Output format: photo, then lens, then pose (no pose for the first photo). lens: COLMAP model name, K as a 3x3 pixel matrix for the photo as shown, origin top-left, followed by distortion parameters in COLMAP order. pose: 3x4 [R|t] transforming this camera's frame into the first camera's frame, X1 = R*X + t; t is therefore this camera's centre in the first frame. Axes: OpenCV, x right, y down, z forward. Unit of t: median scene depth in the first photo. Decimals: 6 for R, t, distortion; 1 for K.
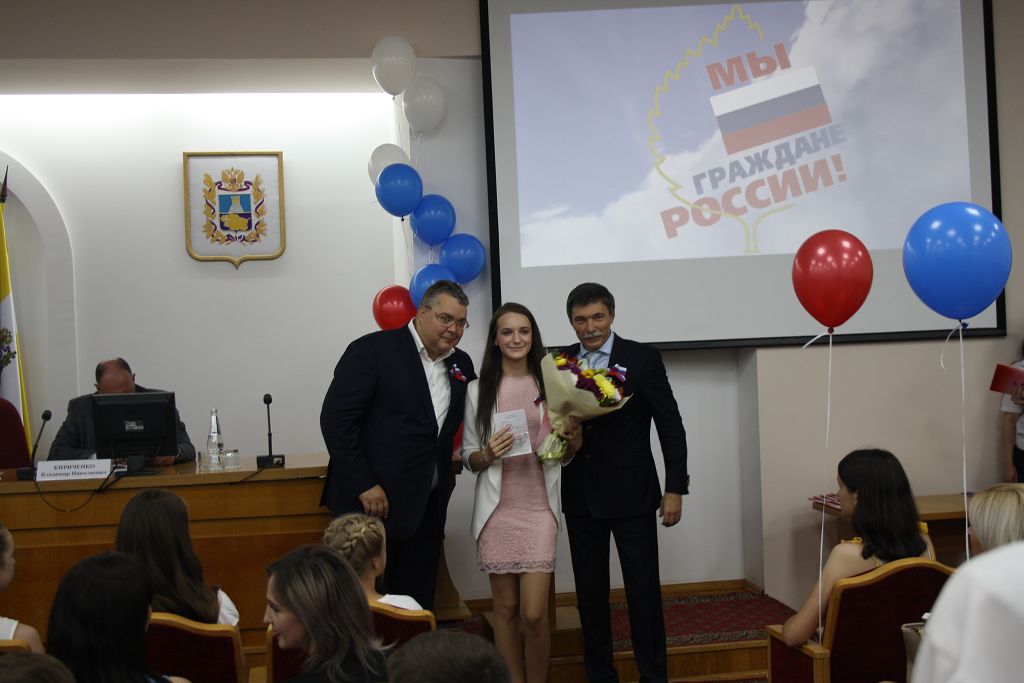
lens RADIAL K [[1266.5, 0, 501.6], [0, 1266.5, 342.4], [0, 0, 1]] dist [-0.049489, 0.000000]
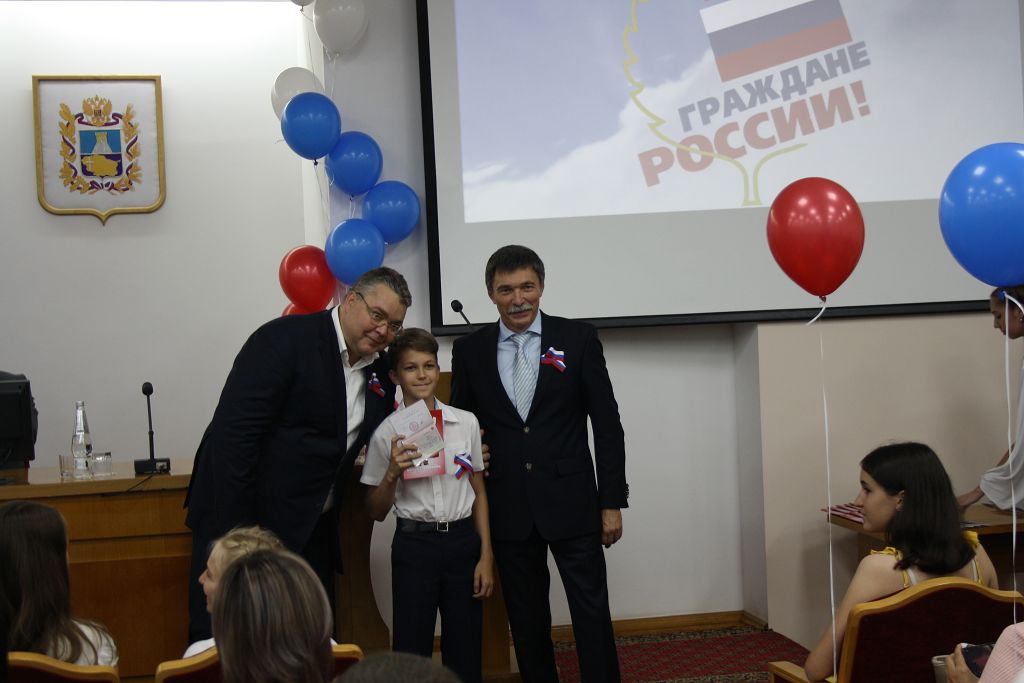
lens RADIAL K [[1613.7, 0, 502.1], [0, 1613.7, 344.2], [0, 0, 1]] dist [0.018102, 0.000000]
pose [[0.999172, -0.003760, 0.040516, -0.002647], [0.003121, 0.999870, 0.015832, 0.001226], [-0.040571, -0.015692, 0.999053, -0.021108]]
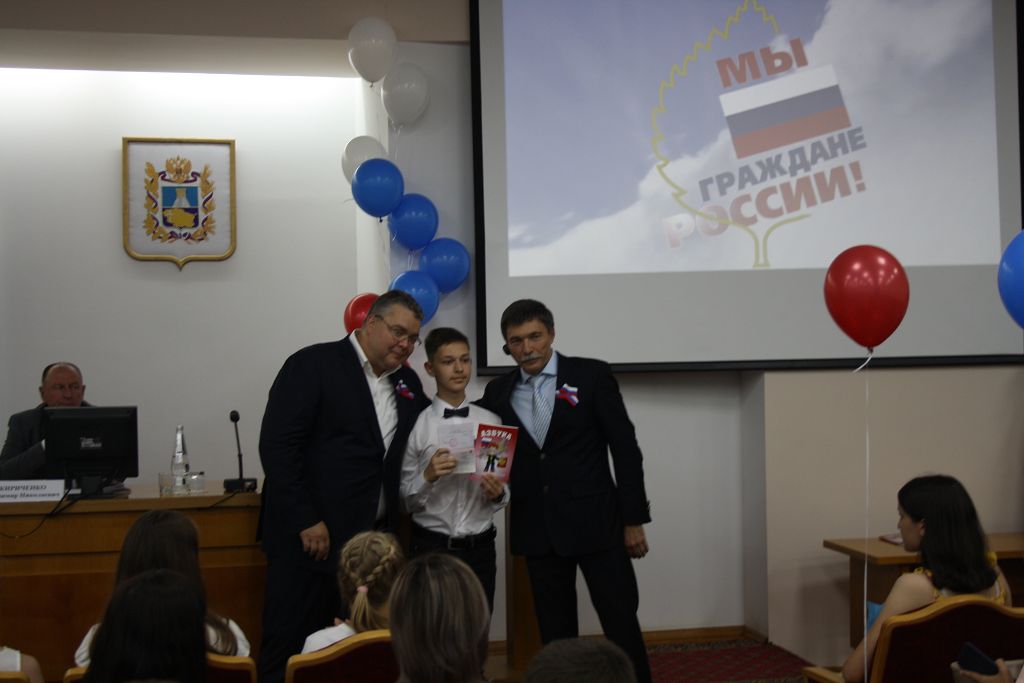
lens RADIAL K [[1452.8, 0, 508.1], [0, 1452.8, 343.1], [0, 0, 1]] dist [-0.017299, 0.000000]
pose [[0.997917, 0.021435, 0.060848, -0.047345], [-0.020613, 0.999688, -0.014110, 0.002879], [-0.061131, 0.012827, 0.998047, -0.035739]]
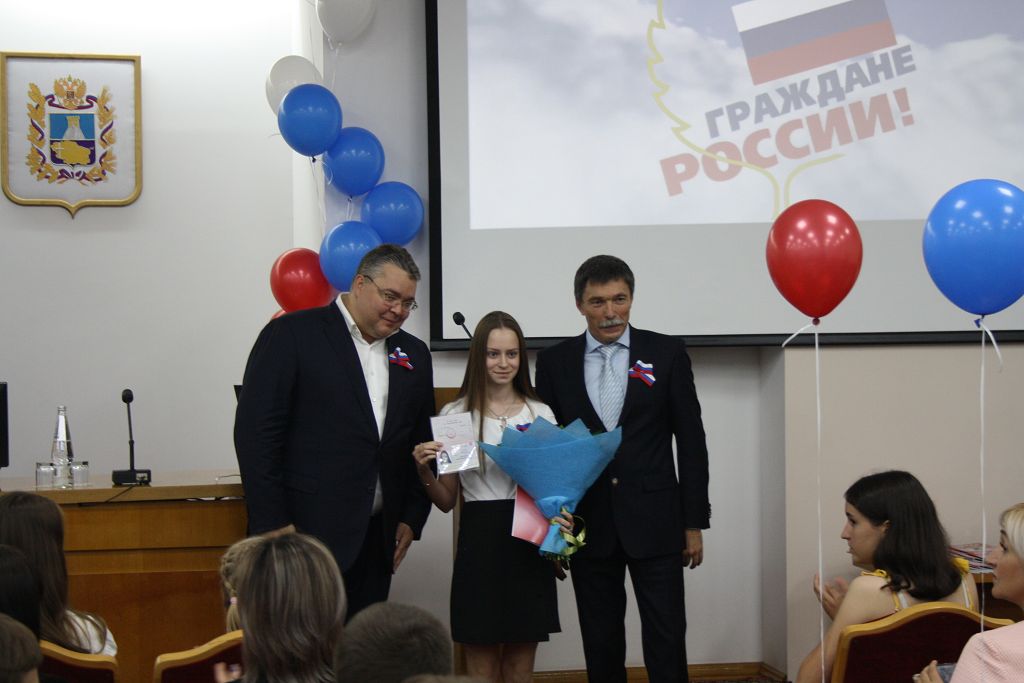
lens RADIAL K [[1991.3, 0, 501.3], [0, 1991.3, 345.5], [0, 0, 1]] dist [0.077966, 0.000000]
pose [[0.999021, 0.027675, 0.034516, -0.004634], [-0.027812, 0.999607, 0.003478, 0.003910], [-0.034406, -0.004434, 0.999398, -0.163566]]
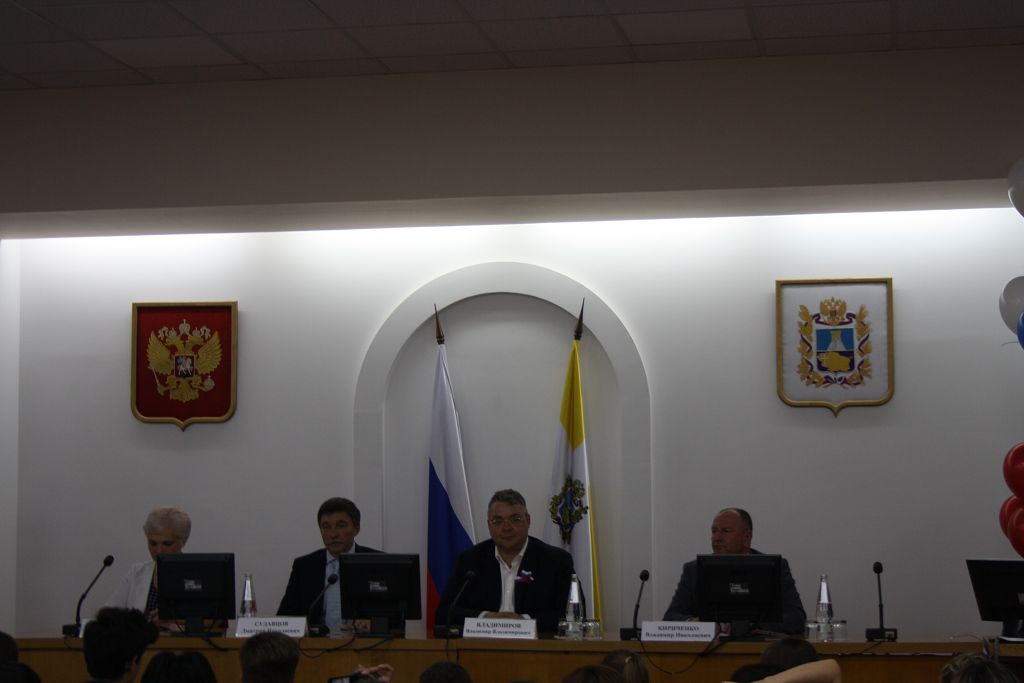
lens RADIAL K [[1991.3, 0, 536.0], [0, 1991.3, 359.1], [0, 0, 1]] dist [0.077966, 0.000000]
pose [[0.944559, 0.005252, -0.328300, 0.046293], [-0.028582, 0.997392, -0.066278, -0.002302], [0.327096, 0.071987, 0.942245, -0.383999]]
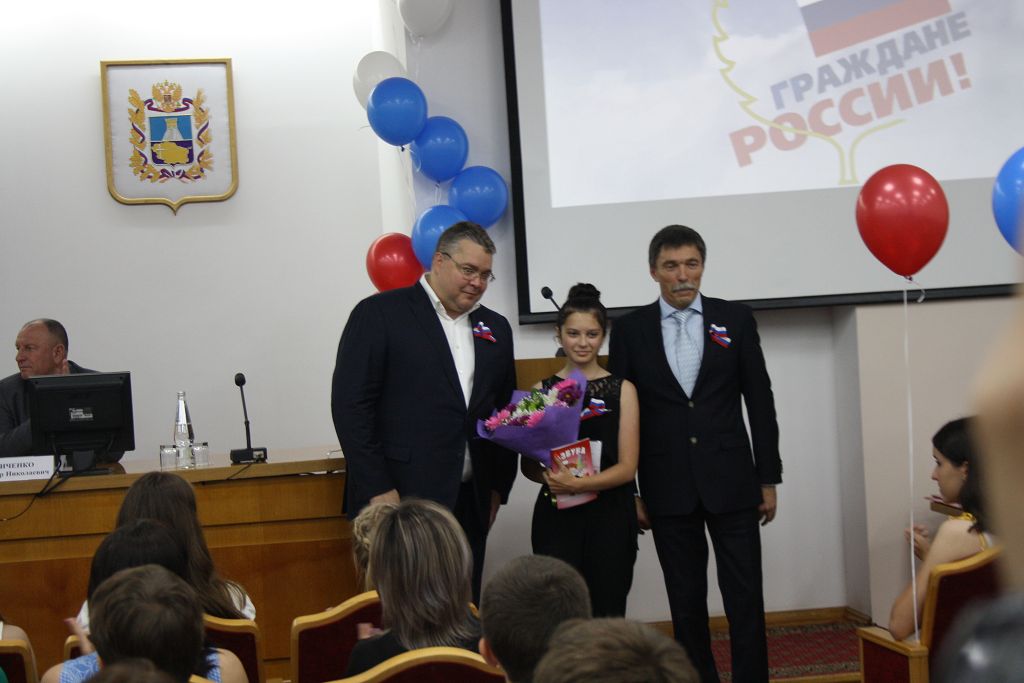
lens RADIAL K [[1914.7, 0, 506.1], [0, 1914.7, 334.9], [0, 0, 1]] dist [0.071504, 0.000000]
pose [[0.999845, -0.017419, 0.002574, -0.016962], [0.017384, 0.999765, 0.012941, 0.003299], [-0.002799, -0.012894, 0.999913, -0.181397]]
